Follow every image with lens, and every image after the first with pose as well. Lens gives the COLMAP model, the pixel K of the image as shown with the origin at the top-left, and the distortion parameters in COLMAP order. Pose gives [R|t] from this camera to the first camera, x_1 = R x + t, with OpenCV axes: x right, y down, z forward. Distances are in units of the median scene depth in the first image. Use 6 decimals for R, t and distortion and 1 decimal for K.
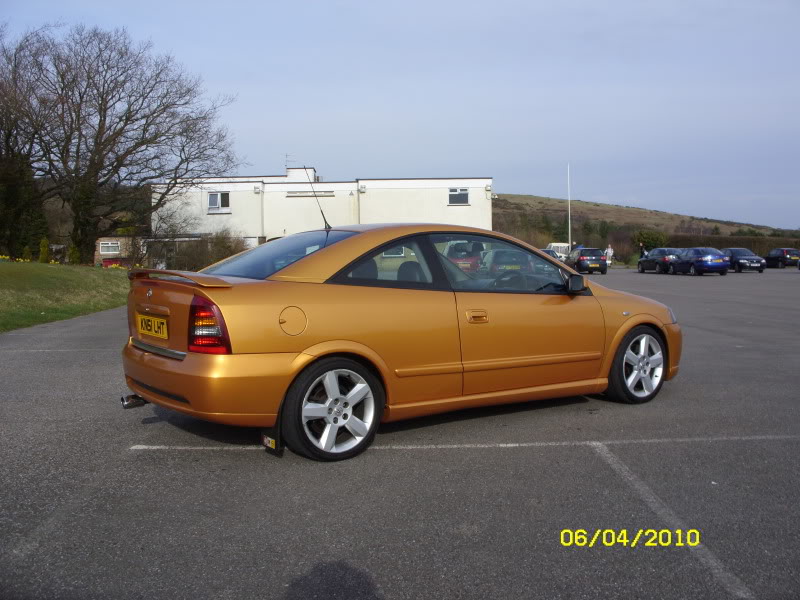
lens RADIAL K [[905.1, 0, 400.0], [0, 905.1, 300.0], [0, 0, 1]] dist [-0.154830, 0.010453]
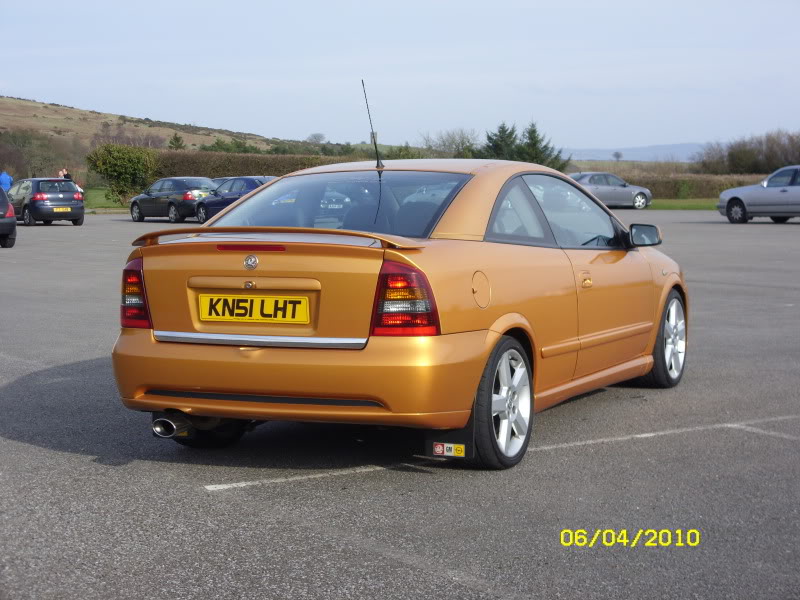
lens RADIAL K [[1903.5, 0, 400.0], [0, 1903.5, 300.0], [0, 0, 1]] dist [0.039229, -0.345339]
pose [[0.824538, -0.037872, 0.564538, -0.283542], [0.031353, 0.999283, 0.021244, -0.001431], [-0.564938, 0.000184, 0.825134, -0.082655]]
